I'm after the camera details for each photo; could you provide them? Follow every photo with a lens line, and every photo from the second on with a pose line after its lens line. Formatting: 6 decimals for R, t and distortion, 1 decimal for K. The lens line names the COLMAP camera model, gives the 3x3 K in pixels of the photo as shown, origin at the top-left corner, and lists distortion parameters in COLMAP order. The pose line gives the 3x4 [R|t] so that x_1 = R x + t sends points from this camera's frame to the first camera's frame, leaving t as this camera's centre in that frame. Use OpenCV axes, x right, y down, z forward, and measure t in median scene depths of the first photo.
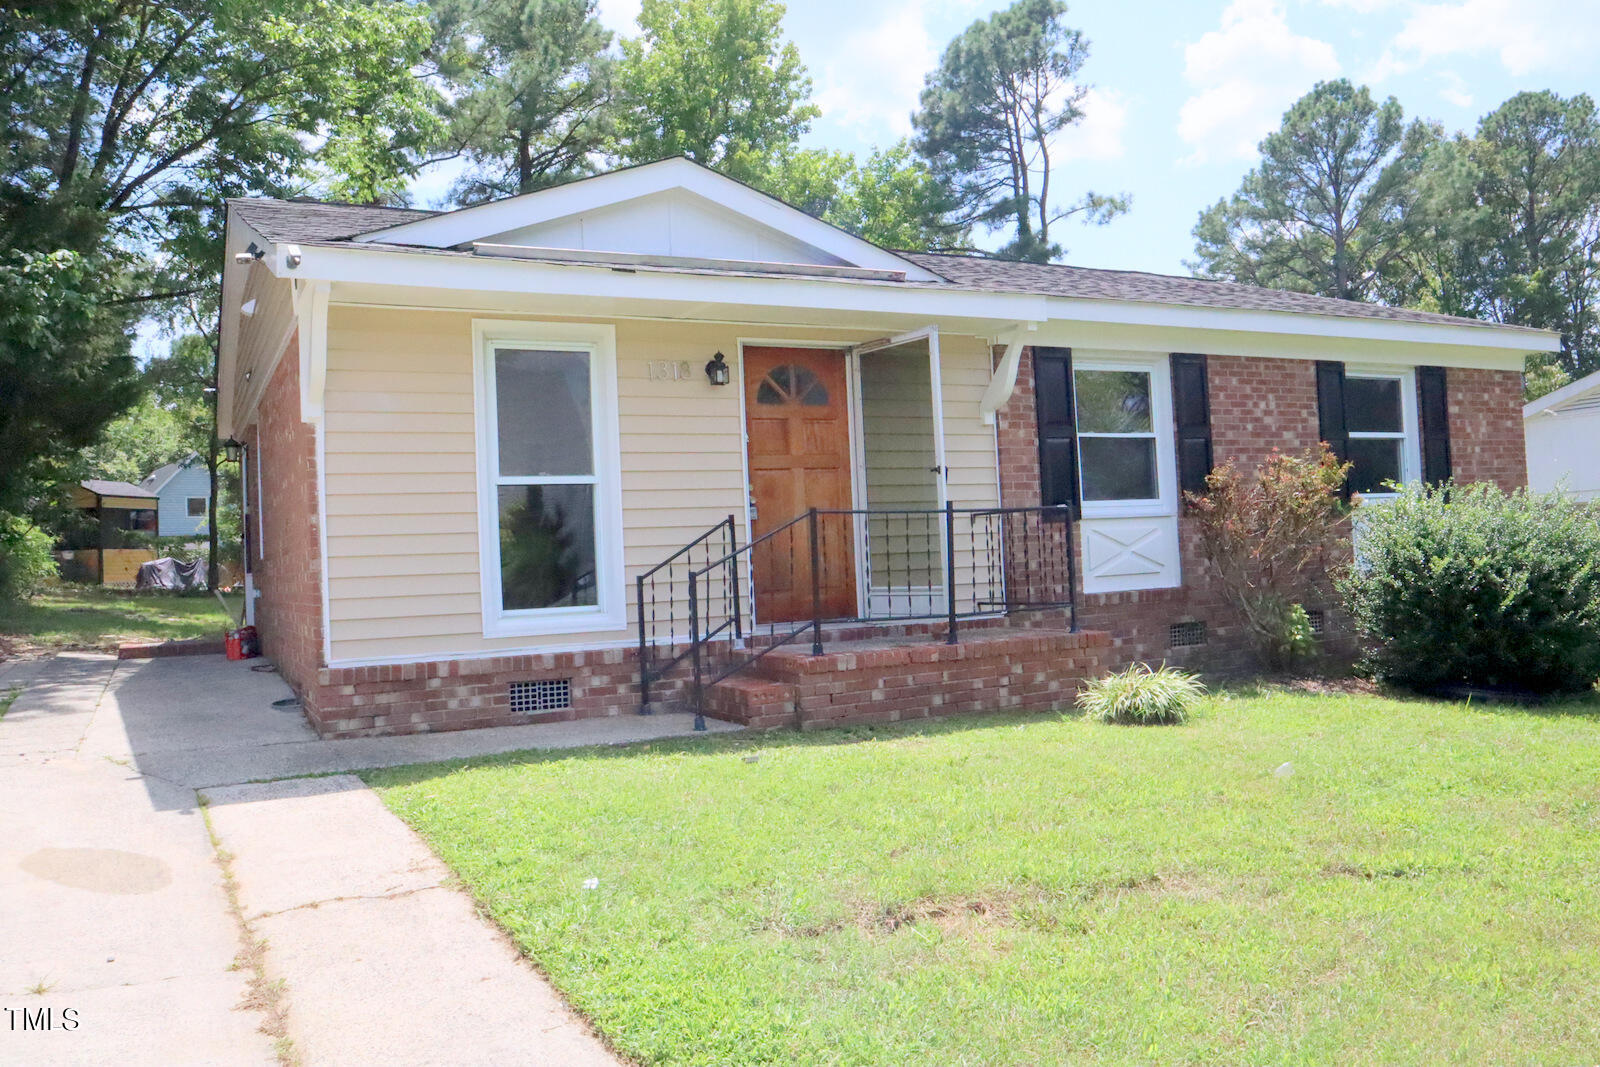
lens RADIAL K [[1266.1, 0, 807.8], [0, 1266.1, 524.5], [0, 0, 1]] dist [-0.083302, 0.040630]
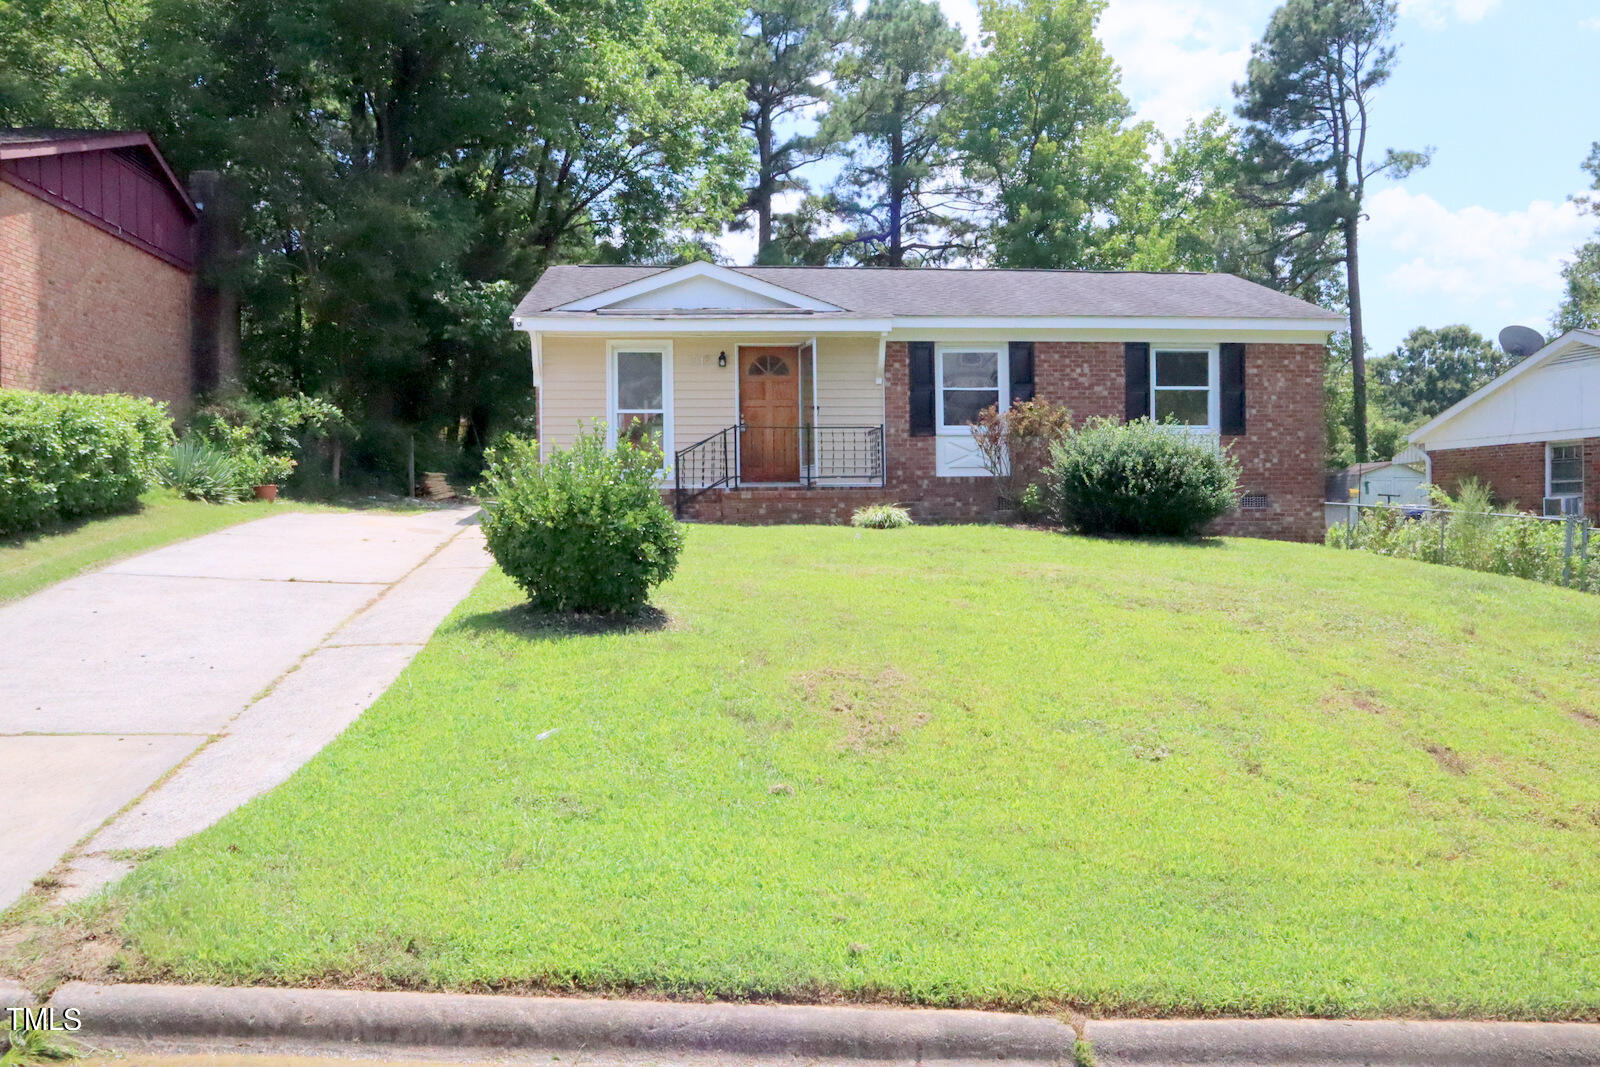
lens RADIAL K [[1266.1, 0, 795.9], [0, 1266.1, 536.4], [0, 0, 1]] dist [-0.083302, 0.040630]
pose [[0.920910, 0.047955, -0.386815, 0.694138], [-0.023314, 0.997403, 0.068147, 0.019937], [0.389078, -0.053739, 0.919636, -0.720215]]
